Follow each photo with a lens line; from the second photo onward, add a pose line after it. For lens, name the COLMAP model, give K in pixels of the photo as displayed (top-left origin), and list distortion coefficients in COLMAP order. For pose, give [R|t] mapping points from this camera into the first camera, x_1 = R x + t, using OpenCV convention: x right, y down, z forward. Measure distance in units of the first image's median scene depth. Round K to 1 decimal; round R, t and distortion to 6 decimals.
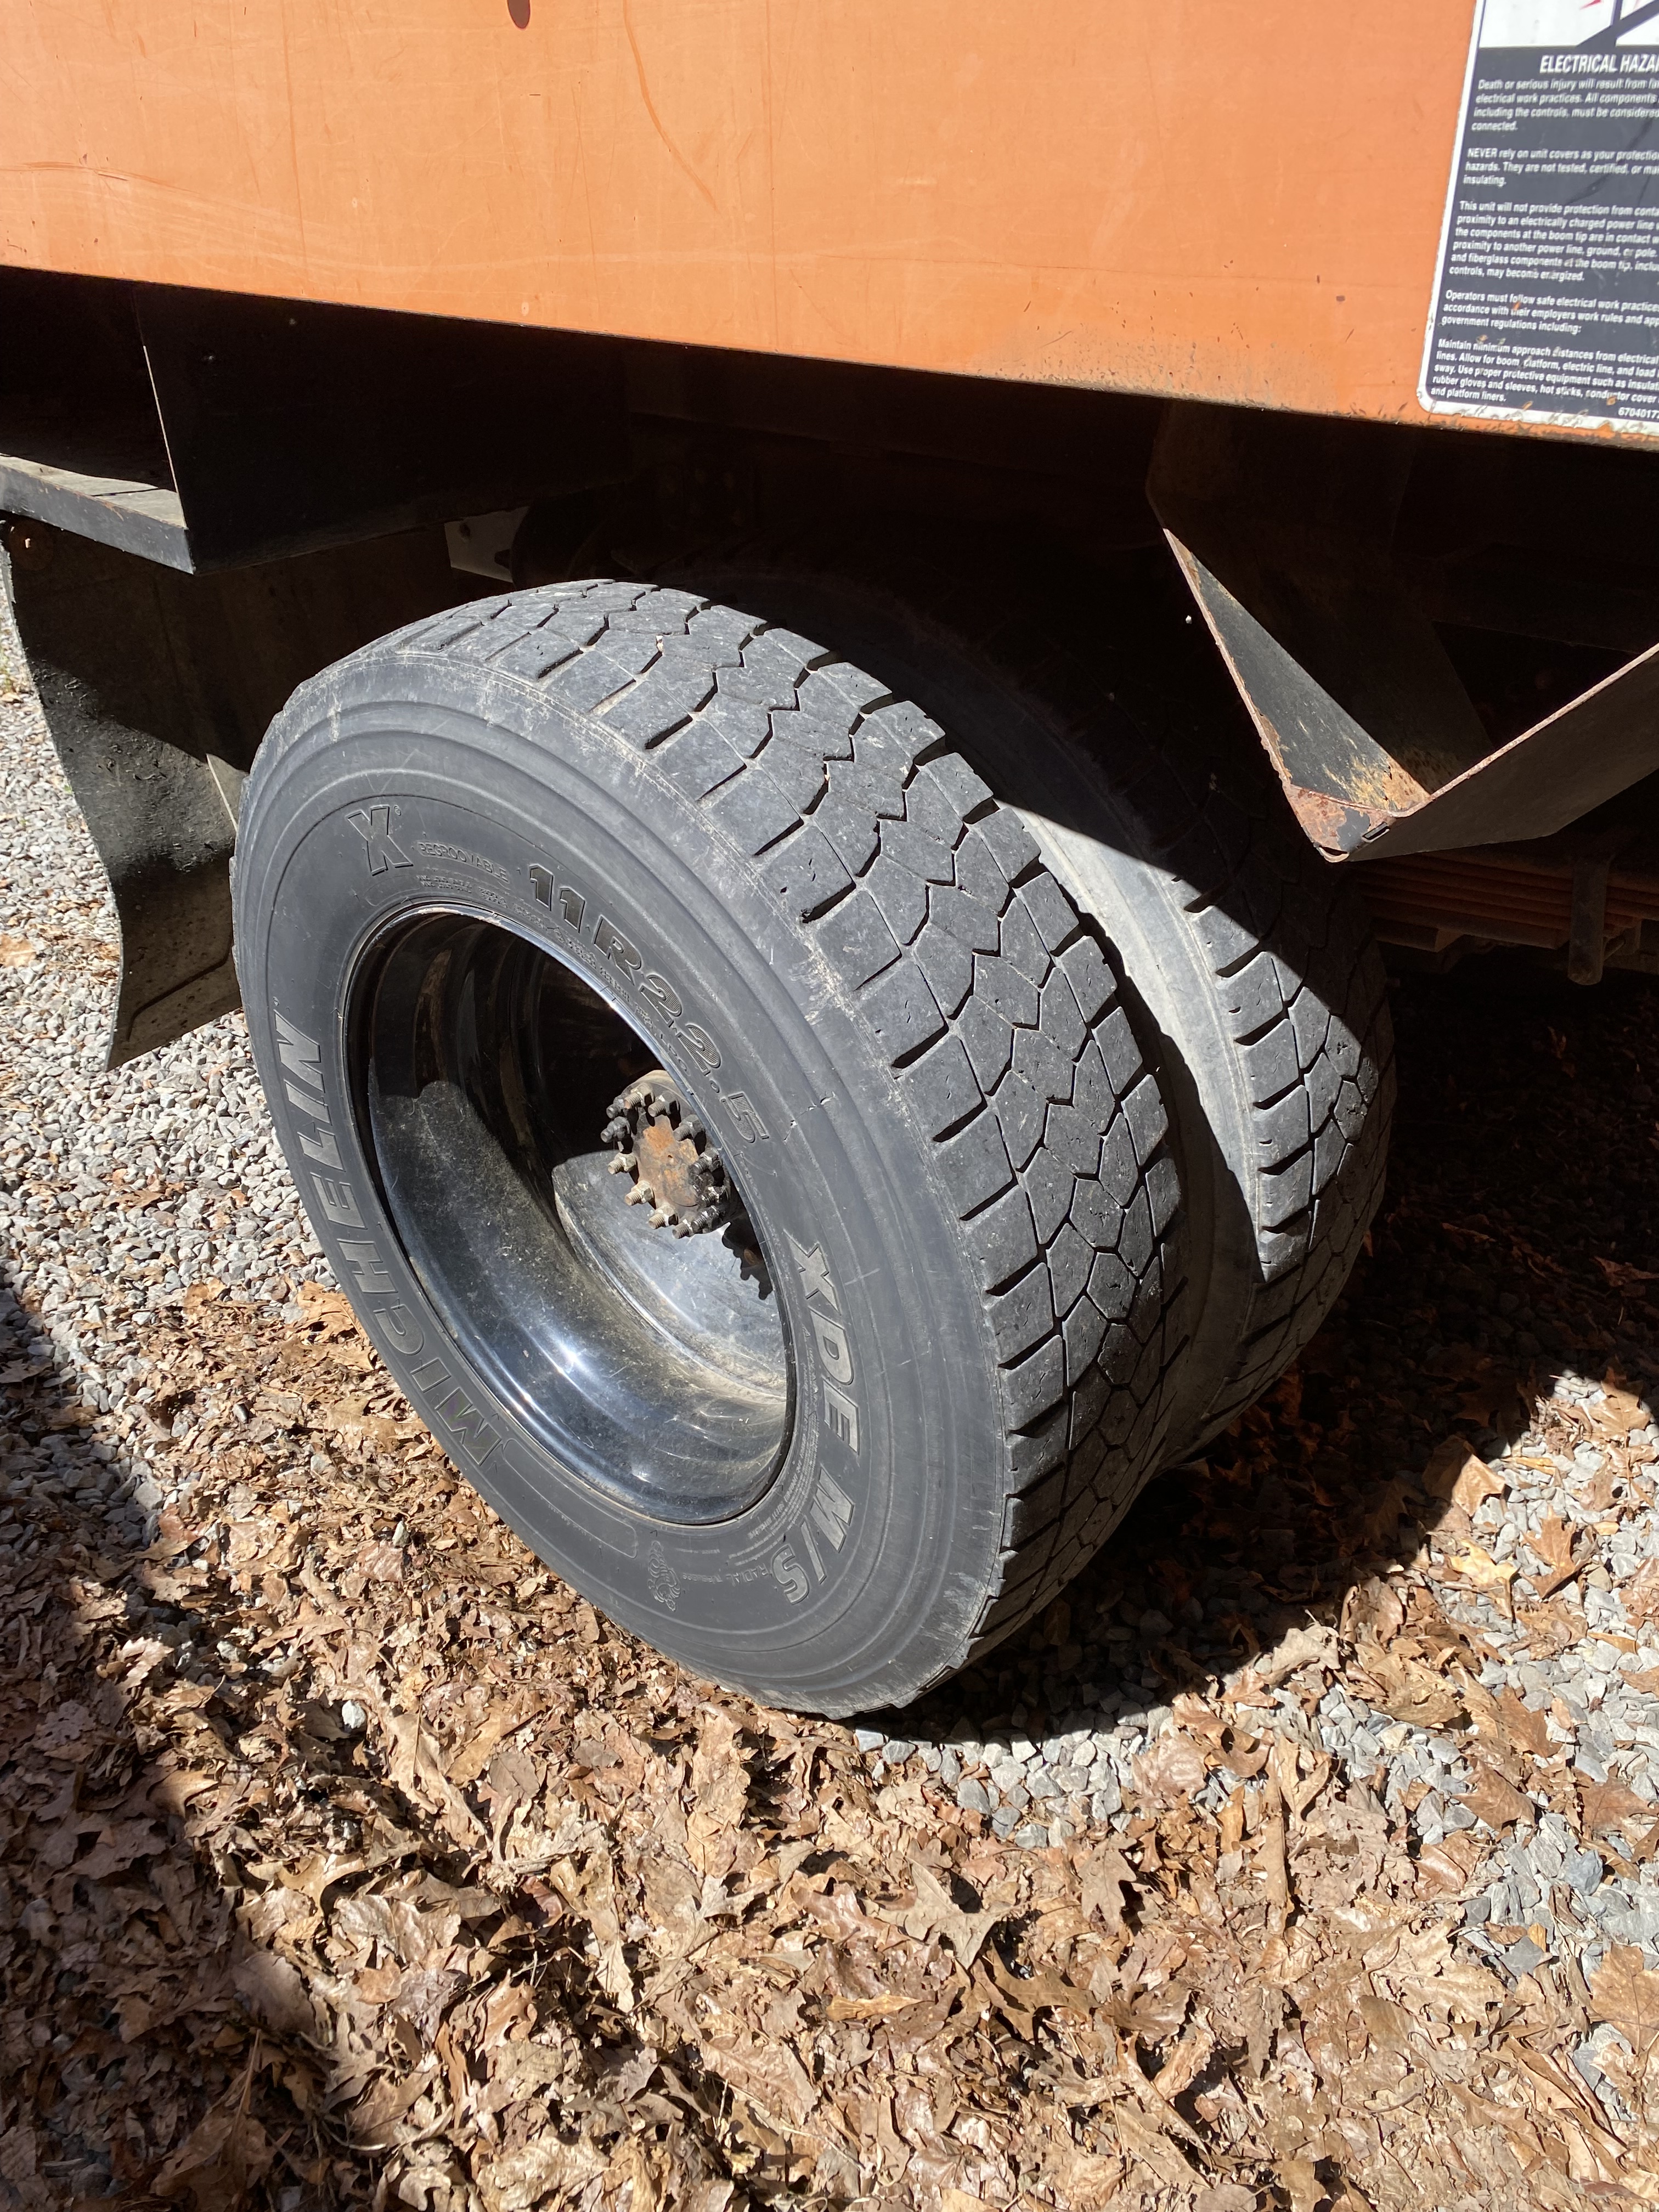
lens RADIAL K [[1675.8, 0, 828.2], [0, 1675.8, 1091.5], [0, 0, 1]] dist [0.039415, -0.048180]
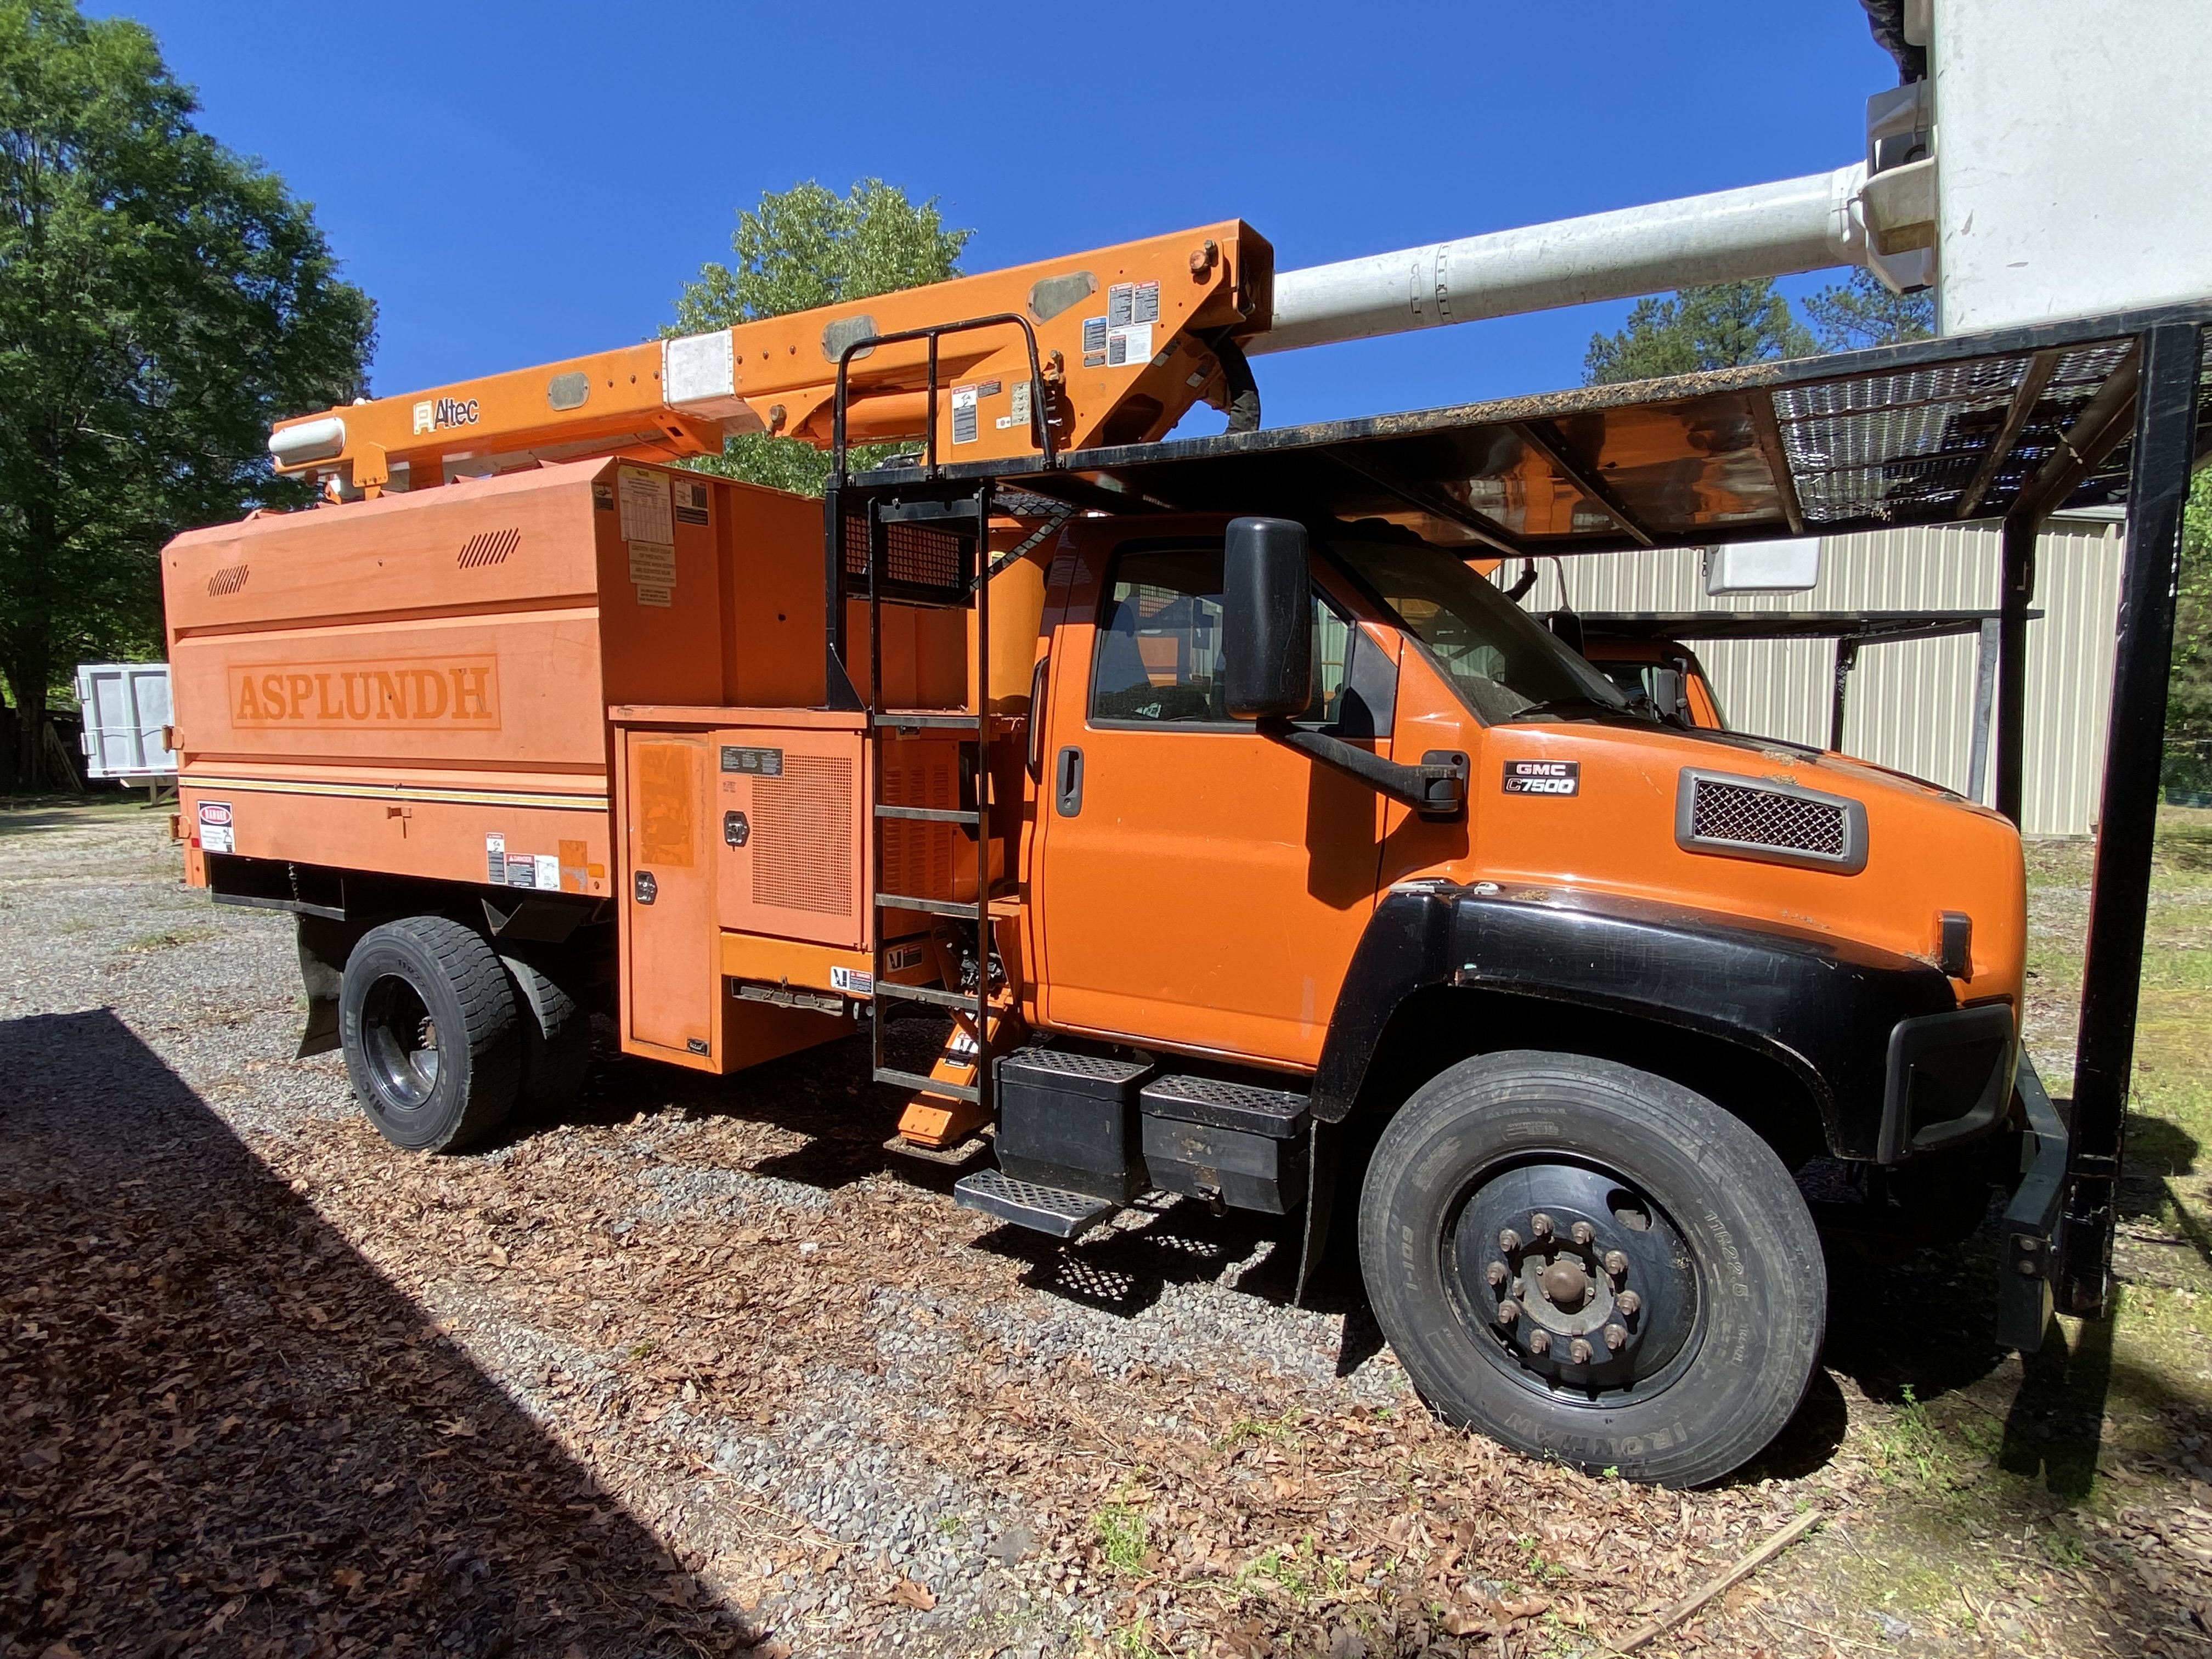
lens RADIAL K [[1219.5, 0, 1092.4], [0, 1219.5, 830.7], [0, 0, 1]] dist [0.022818, -0.028141]
pose [[0.981494, -0.008660, 0.191299, 1.369789], [0.090375, 0.901675, -0.422865, 1.469873], [-0.168828, 0.432328, 0.885771, -3.339948]]
